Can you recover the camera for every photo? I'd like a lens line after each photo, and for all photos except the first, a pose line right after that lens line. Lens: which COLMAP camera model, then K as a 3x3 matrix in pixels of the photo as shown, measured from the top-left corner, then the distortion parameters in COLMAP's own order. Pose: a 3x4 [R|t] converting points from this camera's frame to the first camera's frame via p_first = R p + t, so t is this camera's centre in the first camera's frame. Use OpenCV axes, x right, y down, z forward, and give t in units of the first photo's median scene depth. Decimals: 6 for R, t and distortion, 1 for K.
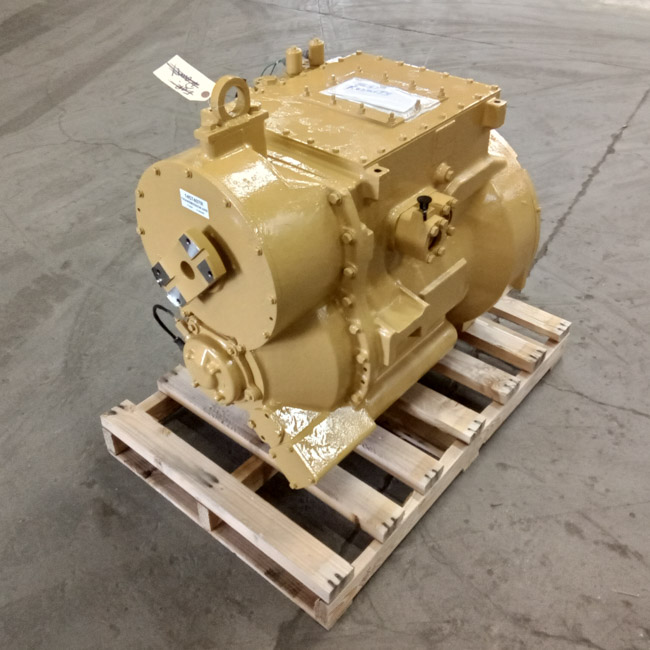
lens RADIAL K [[686.7, 0, 325.0], [0, 686.7, 325.0], [0, 0, 1]] dist [0.084593, -0.123181]
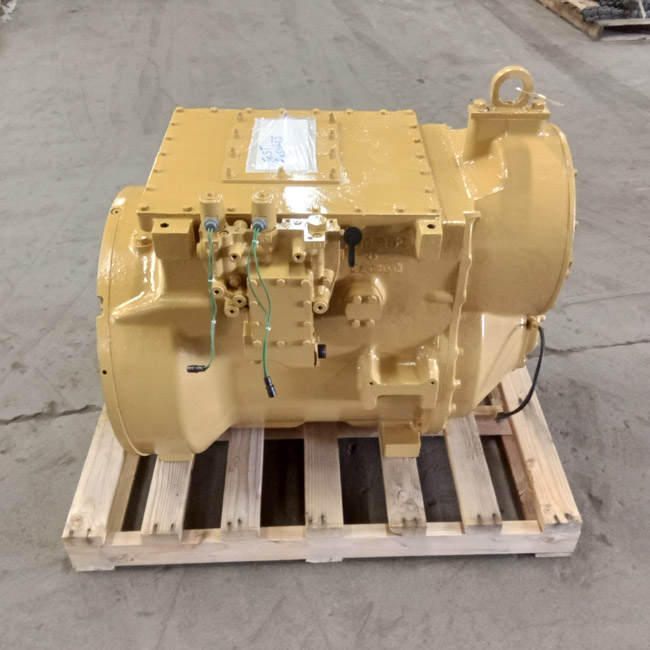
lens RADIAL K [[685.2, 0, 350.6], [0, 685.2, 333.0], [0, 0, 1]] dist [0.034443, -0.036571]
pose [[-0.678198, -0.486682, 0.550625, -0.536646], [0.442018, 0.328429, 0.834718, -0.879830], [-0.587084, 0.809490, -0.007618, 1.081274]]
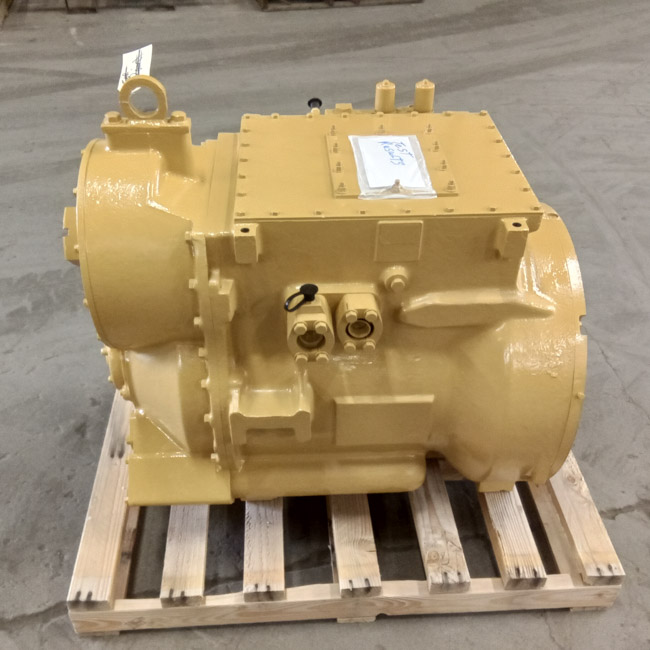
lens RADIAL K [[717.1, 0, 317.7], [0, 717.1, 362.9], [0, 0, 1]] dist [0.043244, -0.054350]
pose [[0.684913, 0.482569, -0.545914, 0.561545], [-0.462811, 0.866813, 0.185582, -0.228925], [0.562761, 0.125548, 0.817030, 0.270525]]
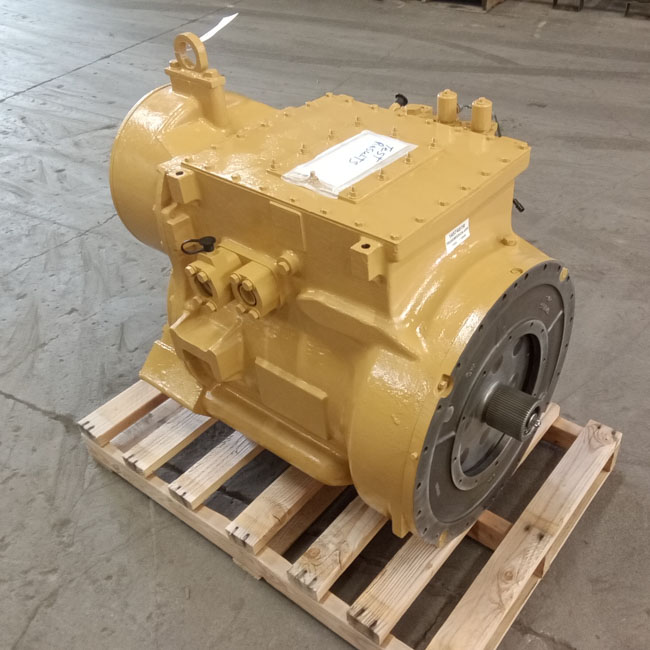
lens RADIAL K [[702.8, 0, 392.8], [0, 702.8, 340.6], [0, 0, 1]] dist [0.039702, -0.047219]
pose [[0.056606, 0.633511, -0.771661, 0.815337], [-0.602258, 0.638109, 0.479689, -0.587476], [0.796292, 0.437586, 0.417658, 0.733517]]
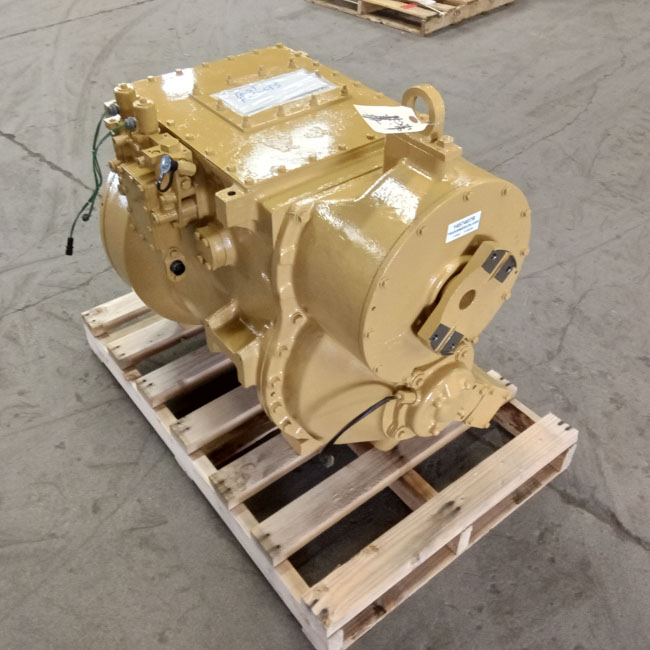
lens RADIAL K [[691.5, 0, 325.4], [0, 691.5, 292.7], [0, 0, 1]] dist [0.025627, -0.017398]
pose [[0.208004, -0.612446, 0.762656, -0.728915], [0.607137, 0.692163, 0.390249, -0.435655], [-0.766889, 0.381863, 0.515812, 0.539477]]
